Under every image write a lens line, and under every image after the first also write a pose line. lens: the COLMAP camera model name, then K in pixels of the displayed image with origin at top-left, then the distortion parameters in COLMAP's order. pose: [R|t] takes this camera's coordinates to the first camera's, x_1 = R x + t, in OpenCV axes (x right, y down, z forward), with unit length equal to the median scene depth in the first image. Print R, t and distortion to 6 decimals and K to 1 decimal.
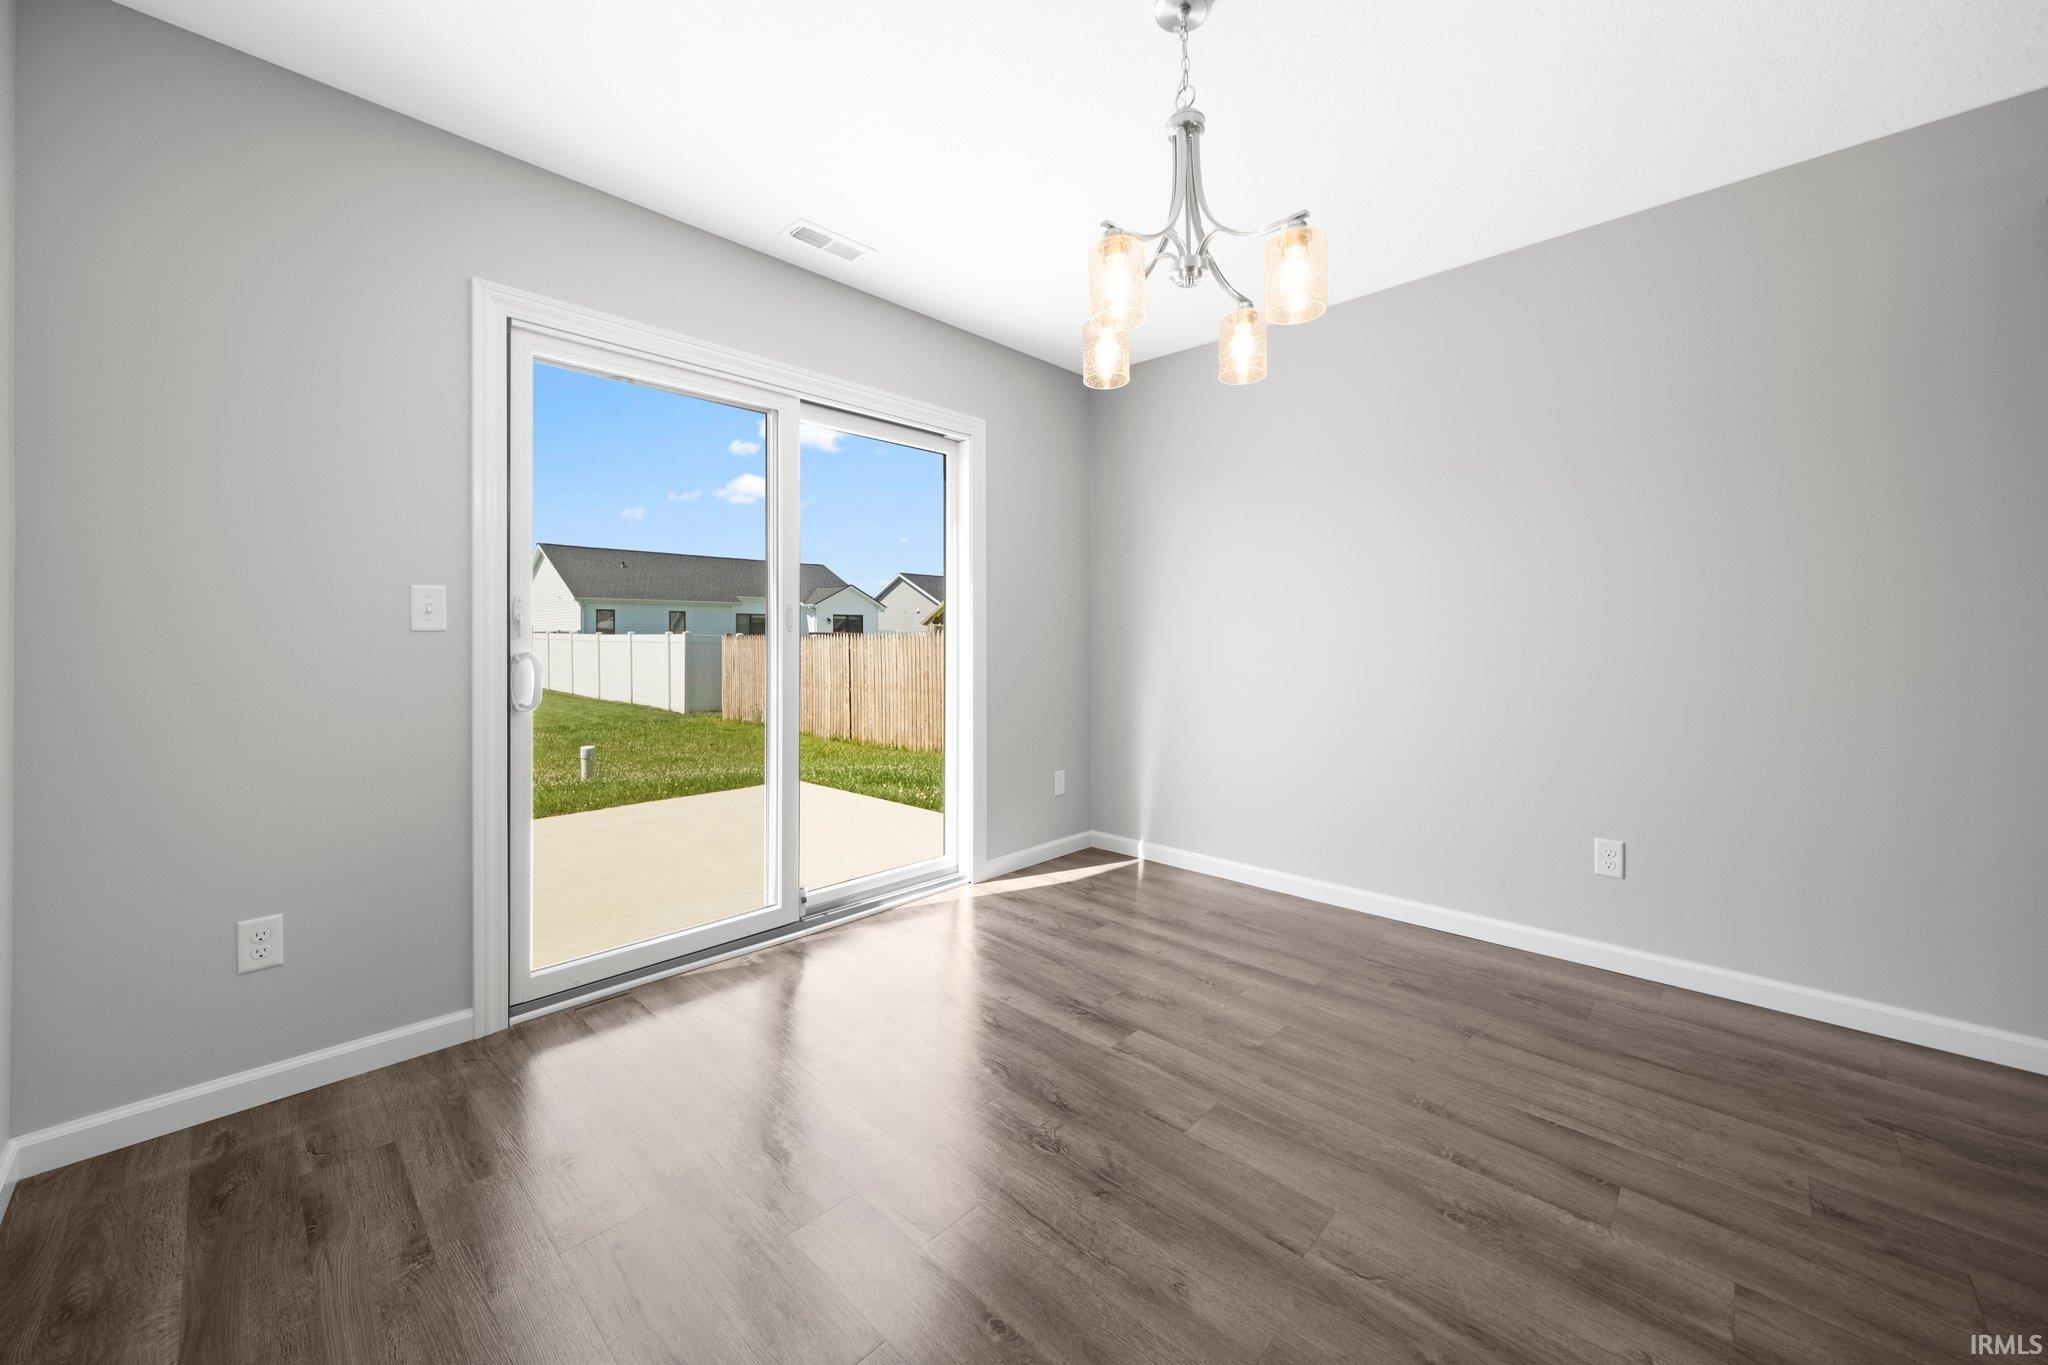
lens RADIAL K [[770.4, 0, 1020.1], [0, 770.4, 629.6], [0, 0, 1]] dist [0.000596, 0.000766]
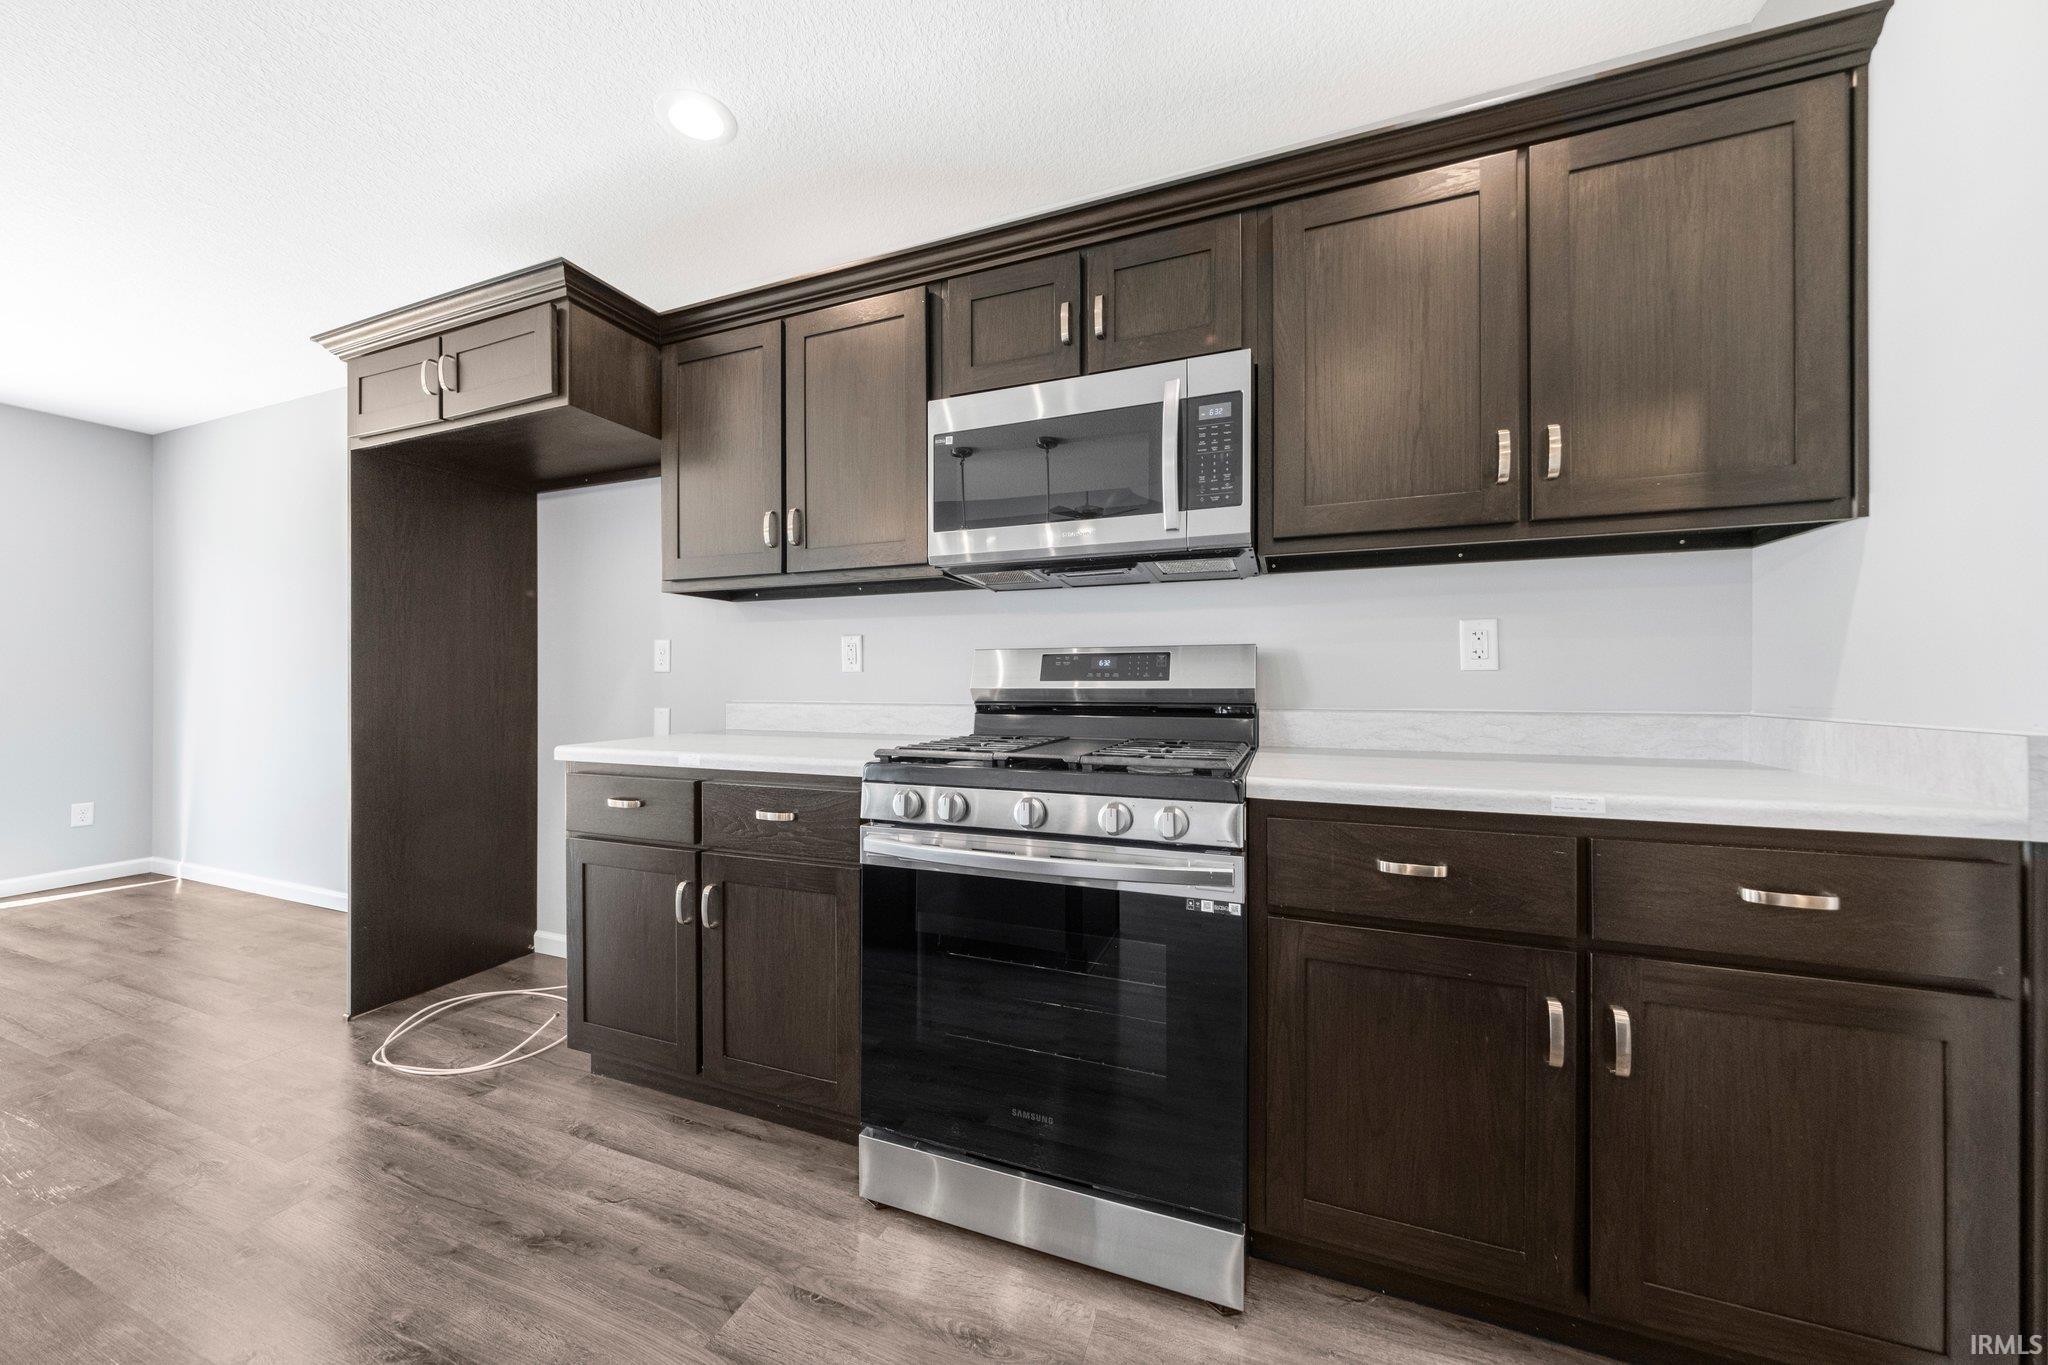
lens RADIAL K [[702.9, 0, 1004.8], [0, 702.9, 684.4], [0, 0, 1]] dist [0.001513, 0.000168]
pose [[0.925199, 0.003628, 0.379466, 0.867797], [-0.009820, 0.999848, 0.014383, -0.007000], [-0.379356, -0.017034, 0.925094, -0.387198]]
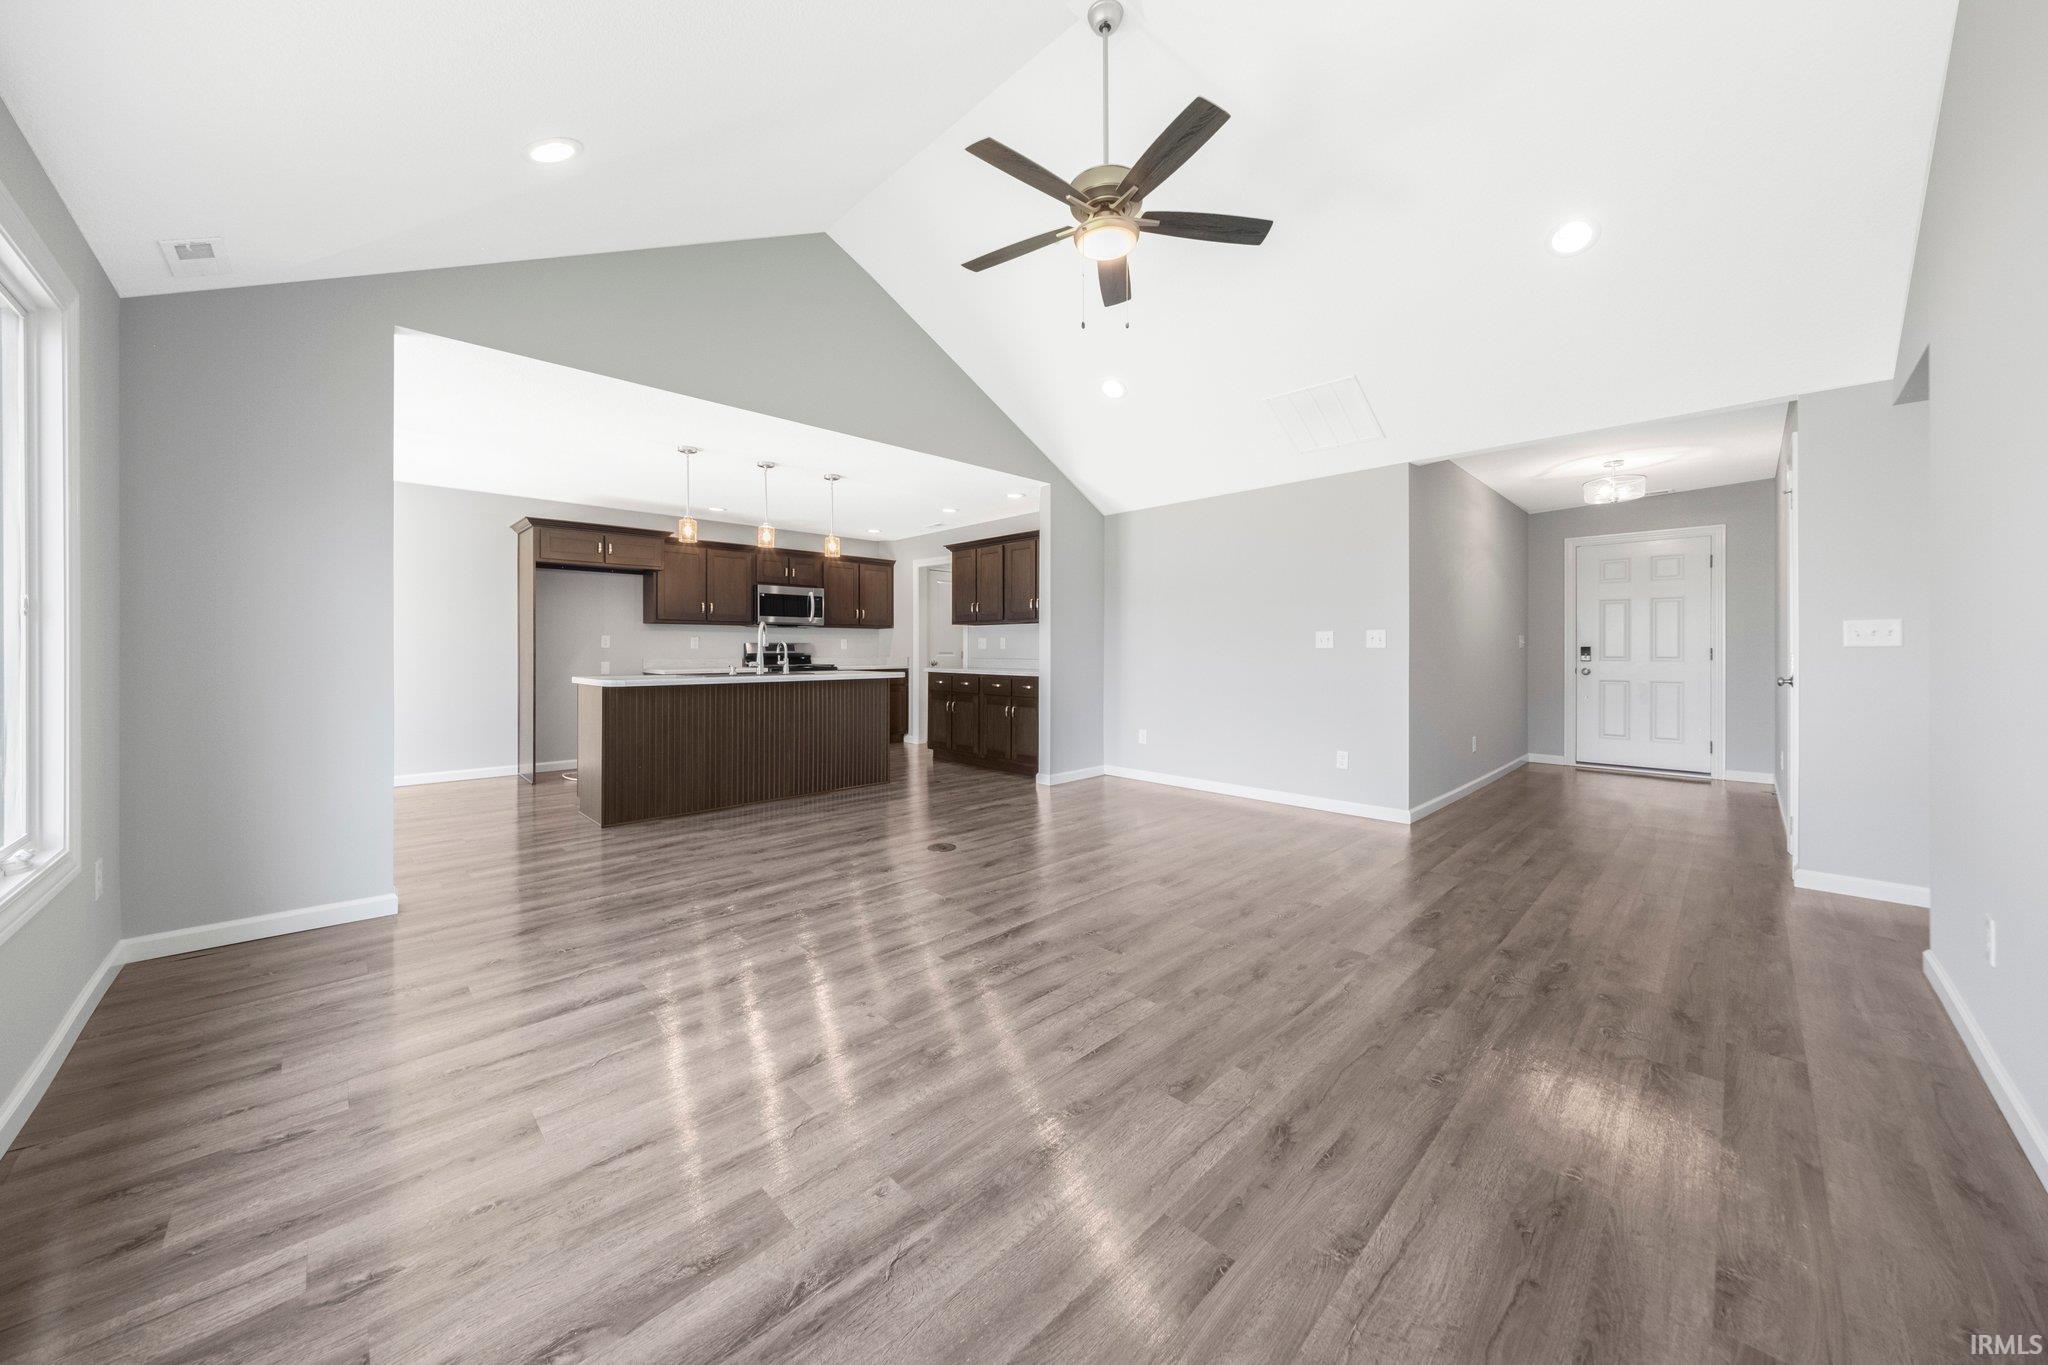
lens RADIAL K [[702.9, 0, 1012.0], [0, 702.9, 655.7], [0, 0, 1]] dist [0.001513, 0.000168]
pose [[0.033846, -0.004460, 0.999417, -0.908336], [-0.013026, 0.999903, 0.004903, -0.007806], [-0.999342, -0.013185, 0.033784, -0.701730]]
